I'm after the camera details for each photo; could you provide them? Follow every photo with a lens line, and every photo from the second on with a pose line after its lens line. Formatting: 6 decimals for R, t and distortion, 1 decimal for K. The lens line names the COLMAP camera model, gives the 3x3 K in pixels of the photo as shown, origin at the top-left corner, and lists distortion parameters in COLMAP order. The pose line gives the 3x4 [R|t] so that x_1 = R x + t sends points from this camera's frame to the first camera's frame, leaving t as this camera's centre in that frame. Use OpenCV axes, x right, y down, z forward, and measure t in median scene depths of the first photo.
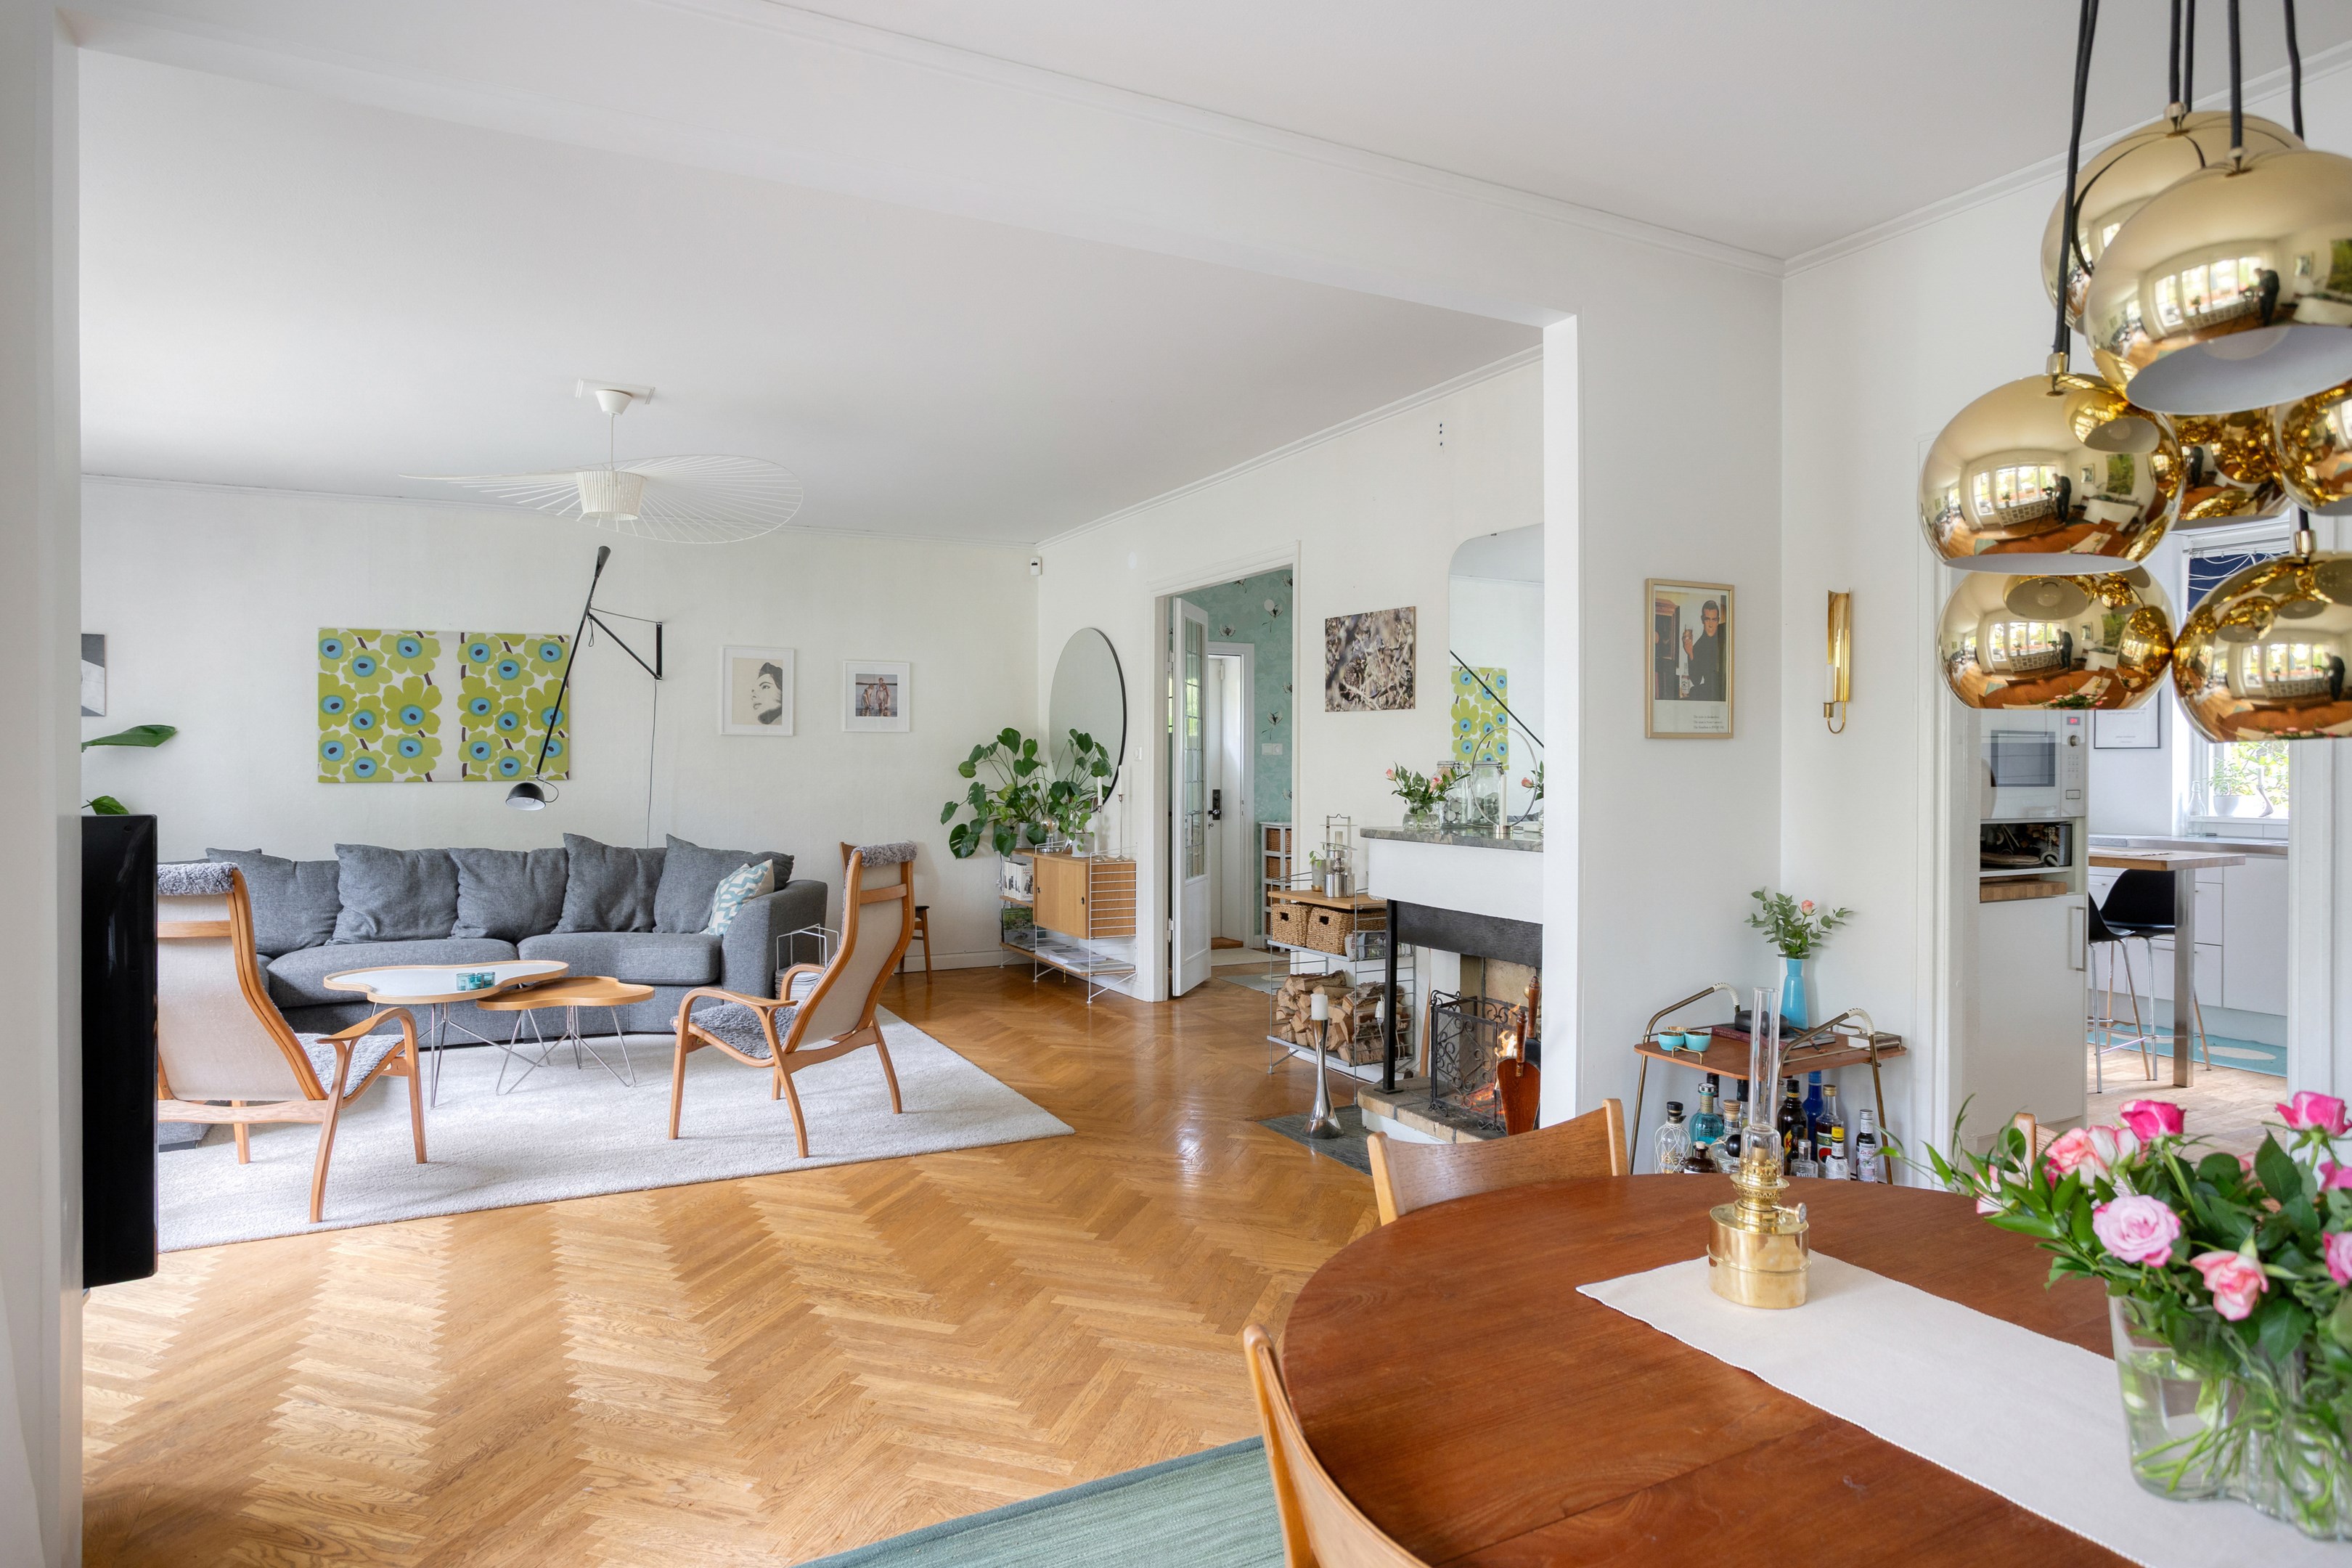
lens RADIAL K [[1321.3, 0, 1150.4], [0, 1321.3, 767.1], [0, 0, 1]] dist [-0.042829, 0.018366]
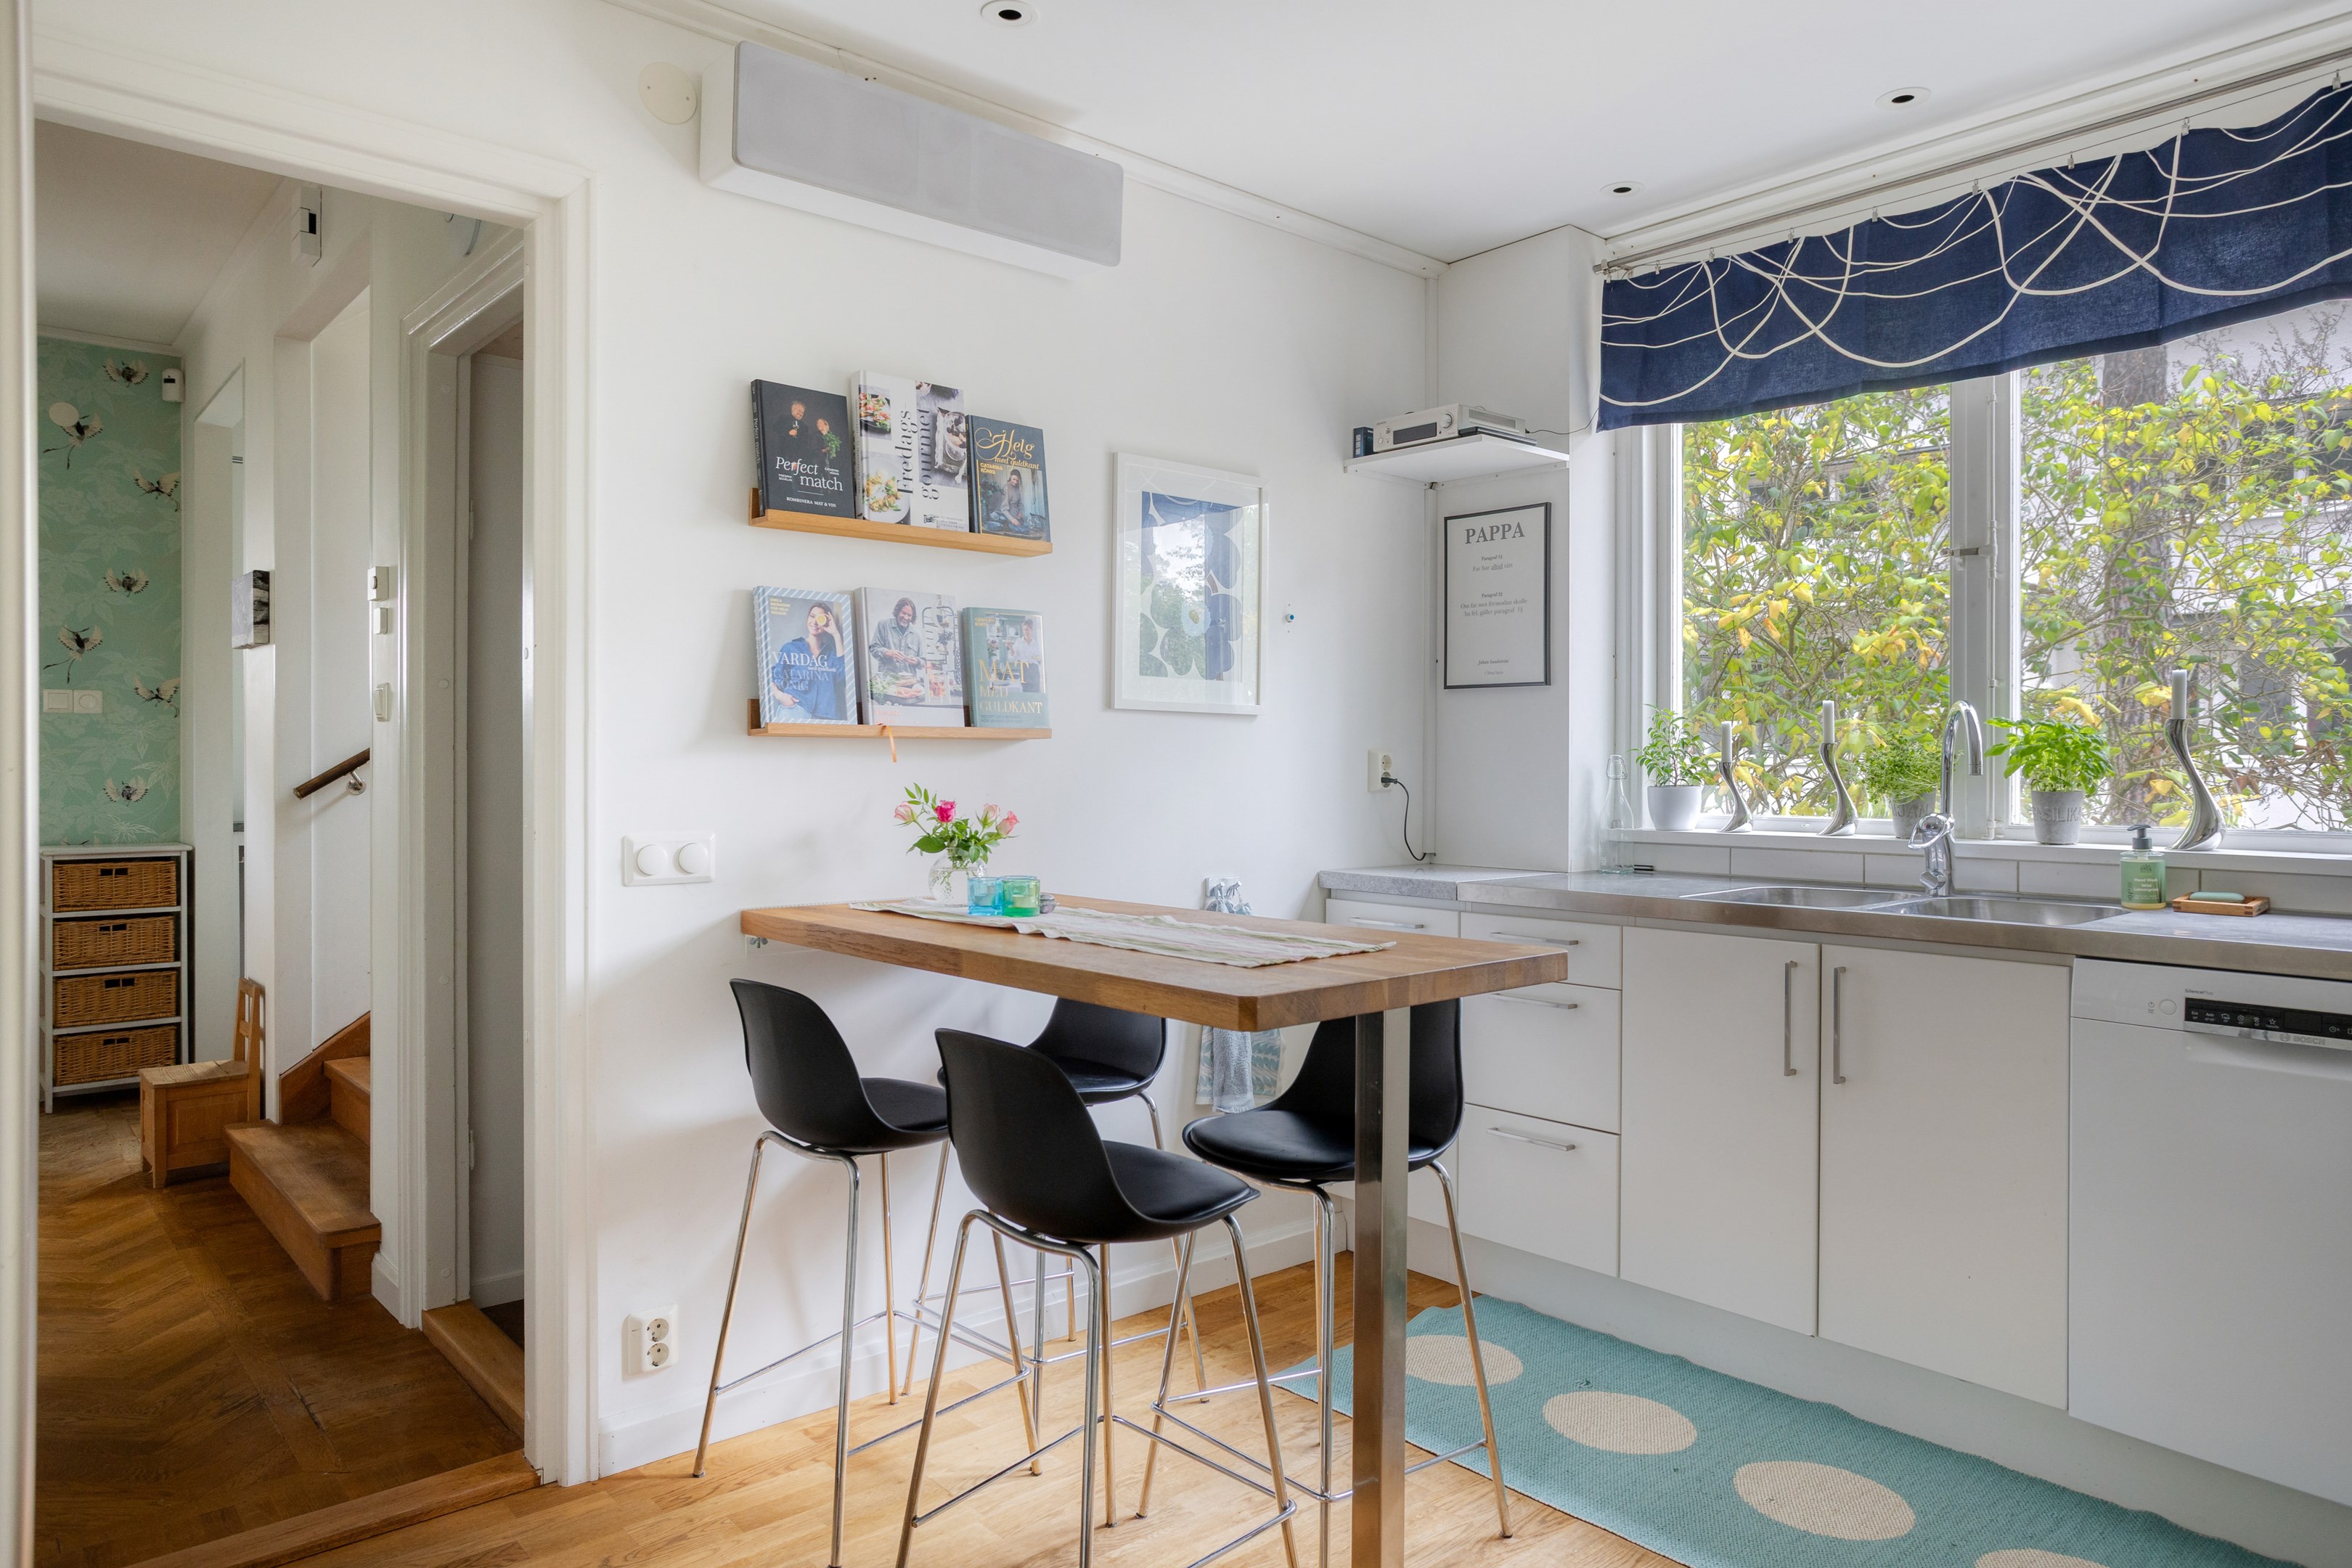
lens RADIAL K [[1511.1, 0, 1165.7], [0, 1511.1, 763.7], [0, 0, 1]] dist [-0.014787, 0.024033]
pose [[0.970452, 0.000392, 0.241294, 0.512246], [-0.000207, 1.000000, -0.000793, 0.014255], [-0.241295, 0.000720, 0.970452, 0.502340]]
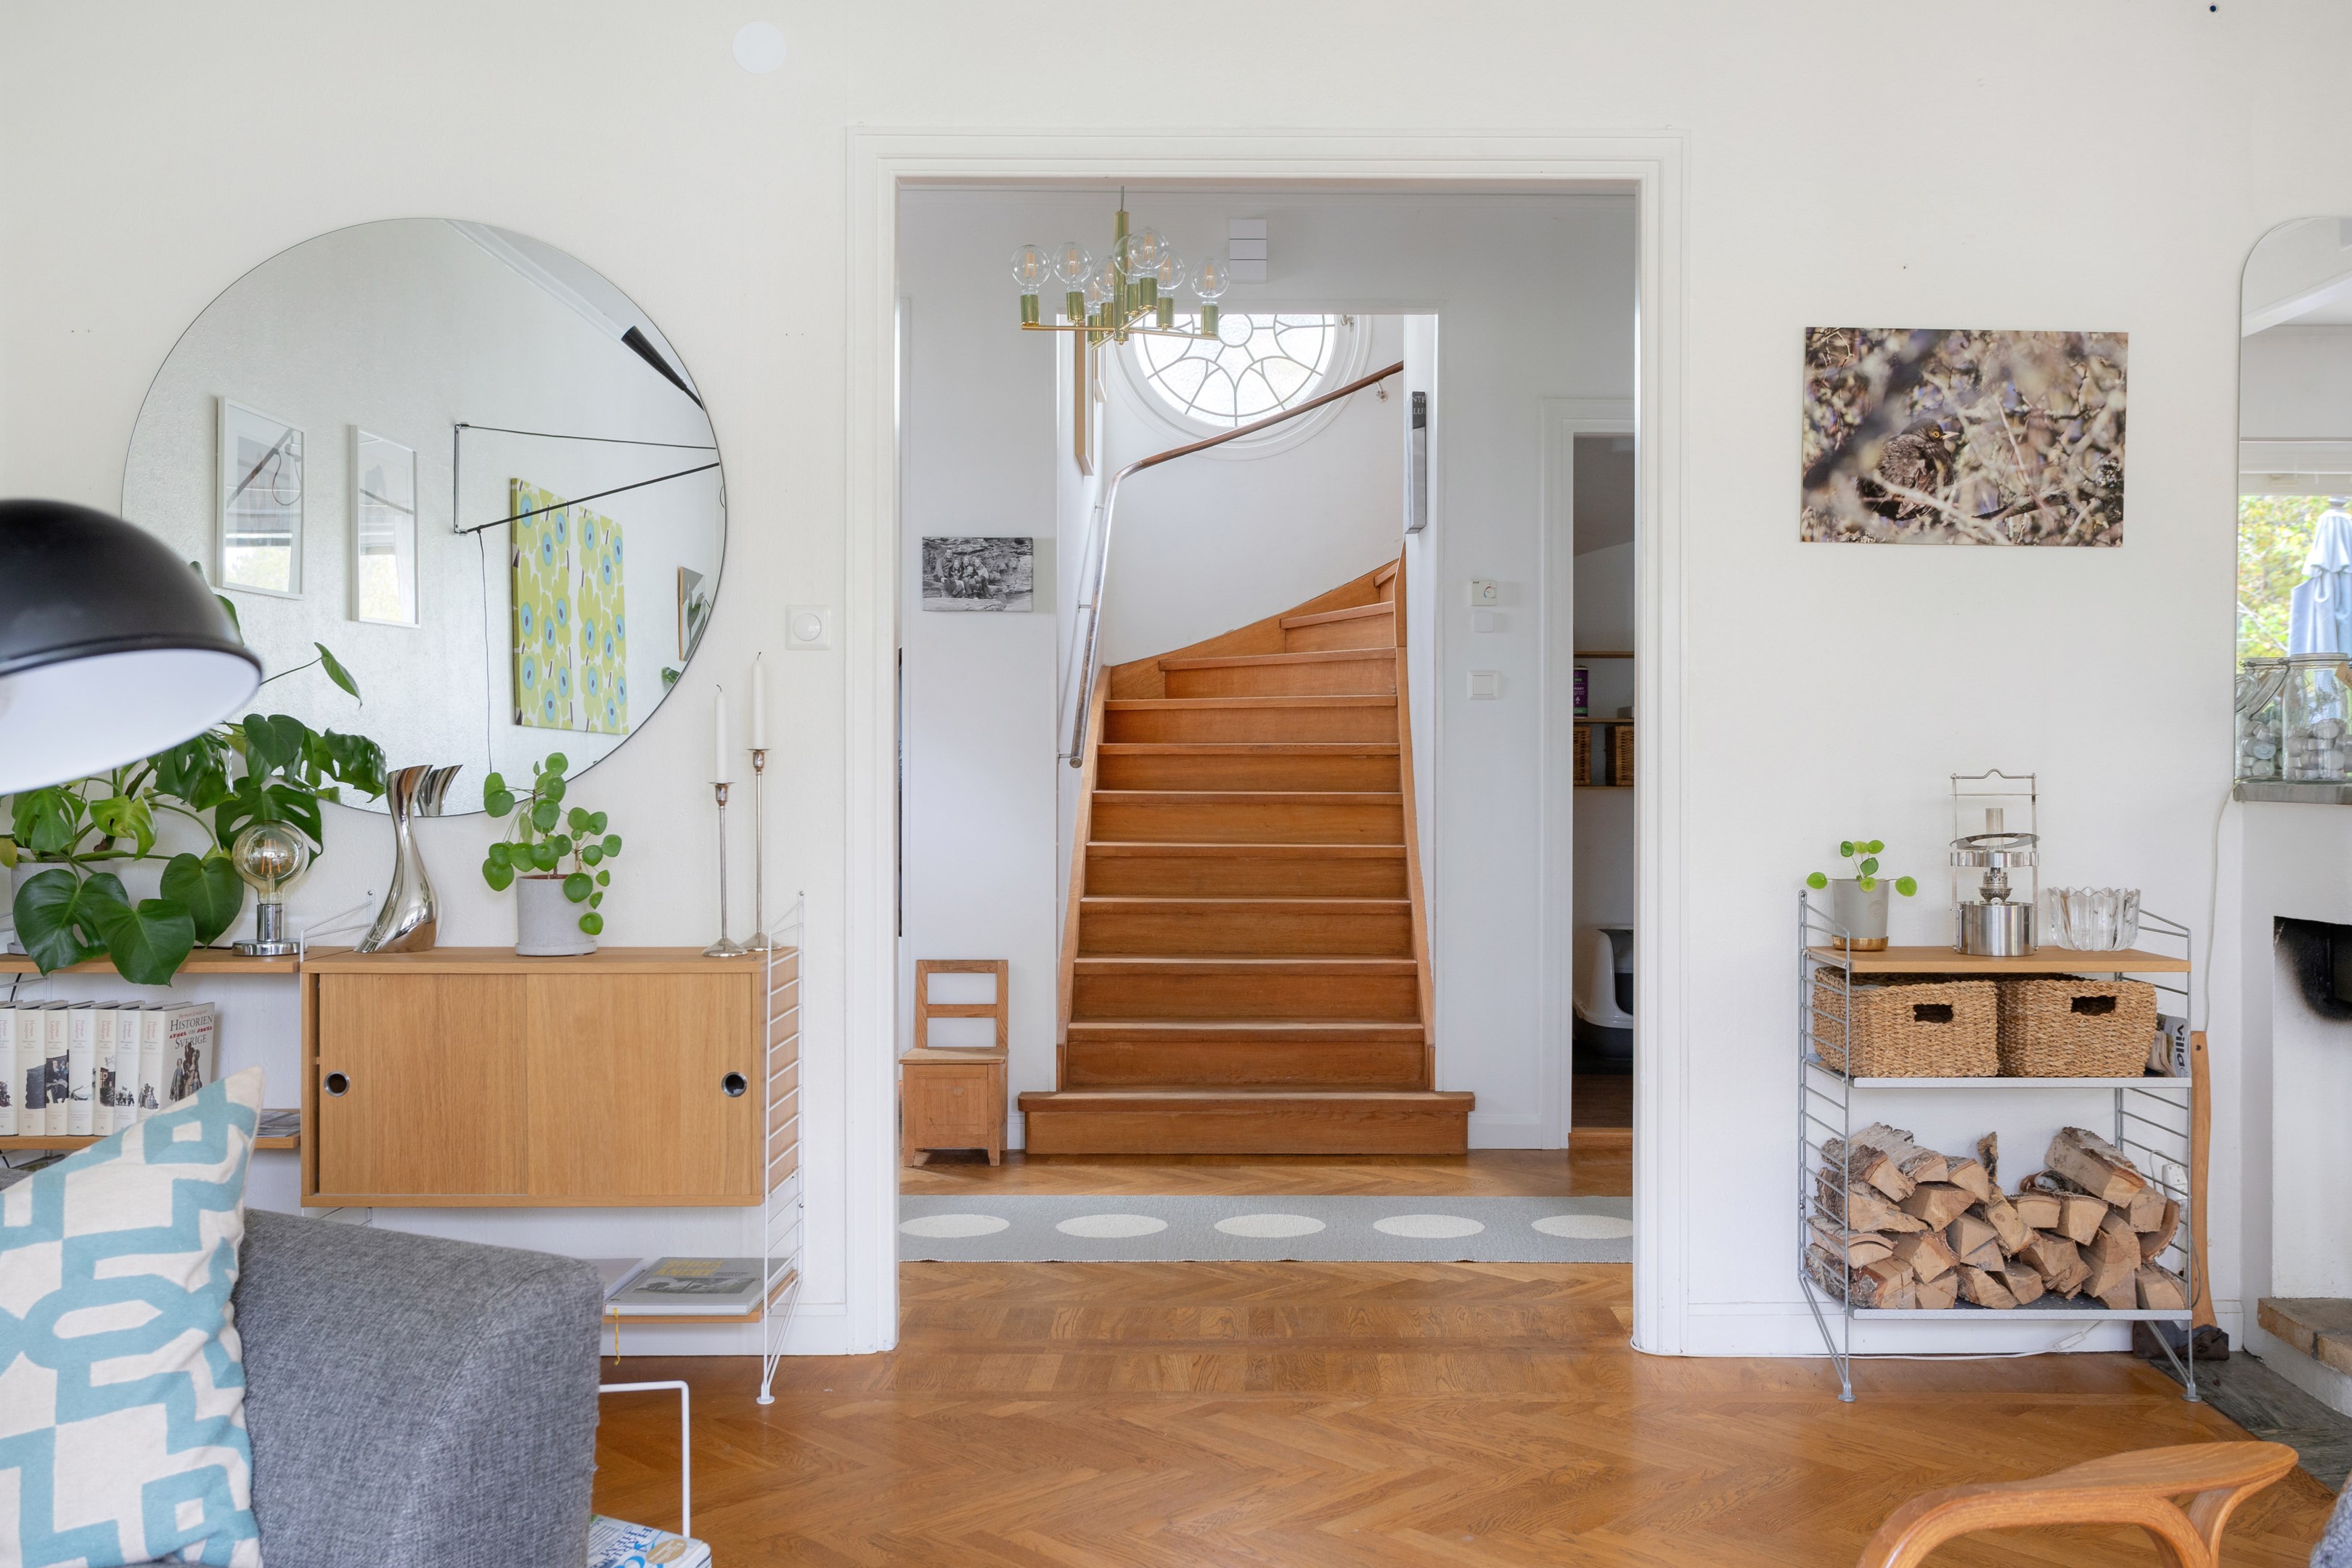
lens RADIAL K [[2183.2, 0, 1187.7], [0, 2183.2, 771.0], [0, 0, 1]] dist [0.032307, 0.000000]
pose [[0.453689, -0.006856, 0.891134, -0.519757], [-0.001156, 0.999965, 0.008282, 0.024089], [-0.891159, -0.004788, 0.453665, 0.735015]]
